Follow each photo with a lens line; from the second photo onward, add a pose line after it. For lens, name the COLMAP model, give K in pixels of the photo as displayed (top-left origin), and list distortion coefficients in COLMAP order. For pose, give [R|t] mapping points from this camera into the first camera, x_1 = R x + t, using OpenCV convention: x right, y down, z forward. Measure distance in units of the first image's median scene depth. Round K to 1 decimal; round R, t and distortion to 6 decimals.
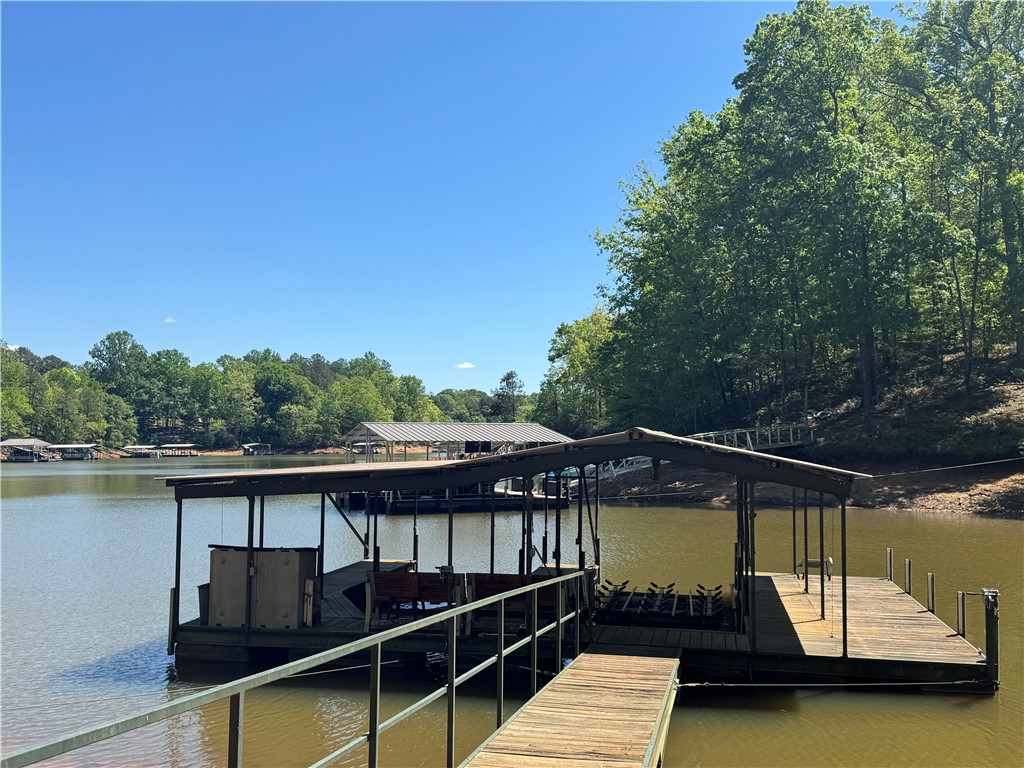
lens RADIAL K [[957.8, 0, 512.0], [0, 957.8, 384.0], [0, 0, 1]] dist [0.003430, -0.023726]
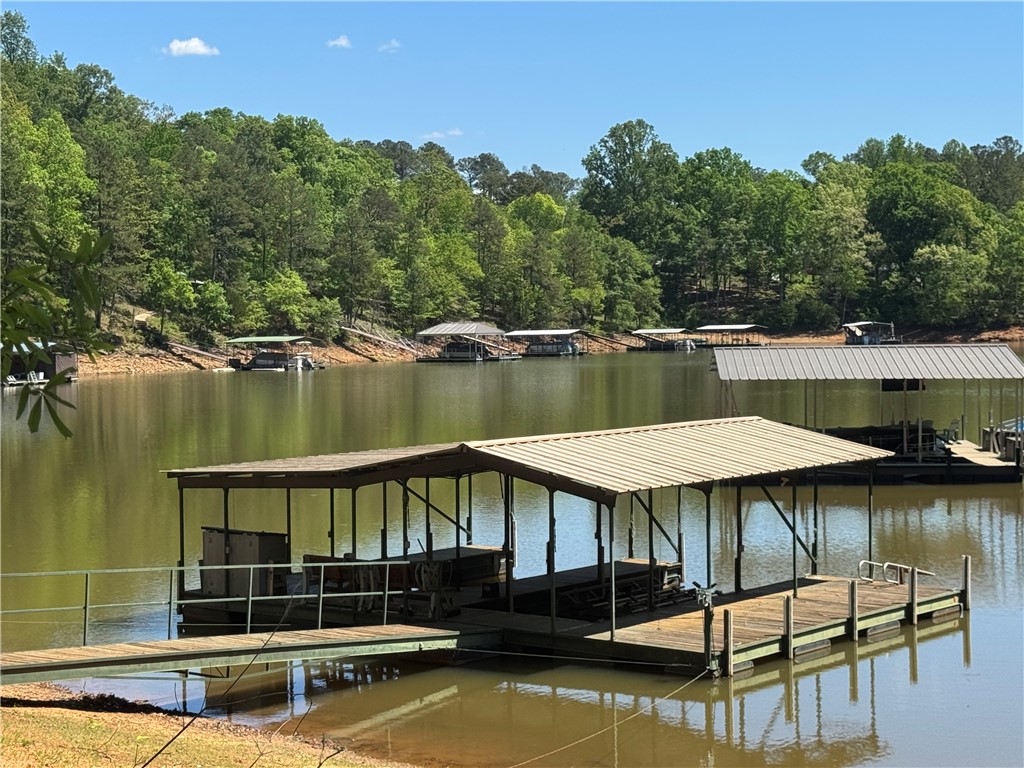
lens RADIAL K [[2044.8, 0, 512.0], [0, 2044.8, 384.0], [0, 0, 1]] dist [0.070488, 0.343412]
pose [[0.877031, 0.007647, -0.480373, 0.102416], [0.043466, 0.994510, 0.095187, -0.019402], [0.478464, -0.104362, 0.871884, -0.084600]]
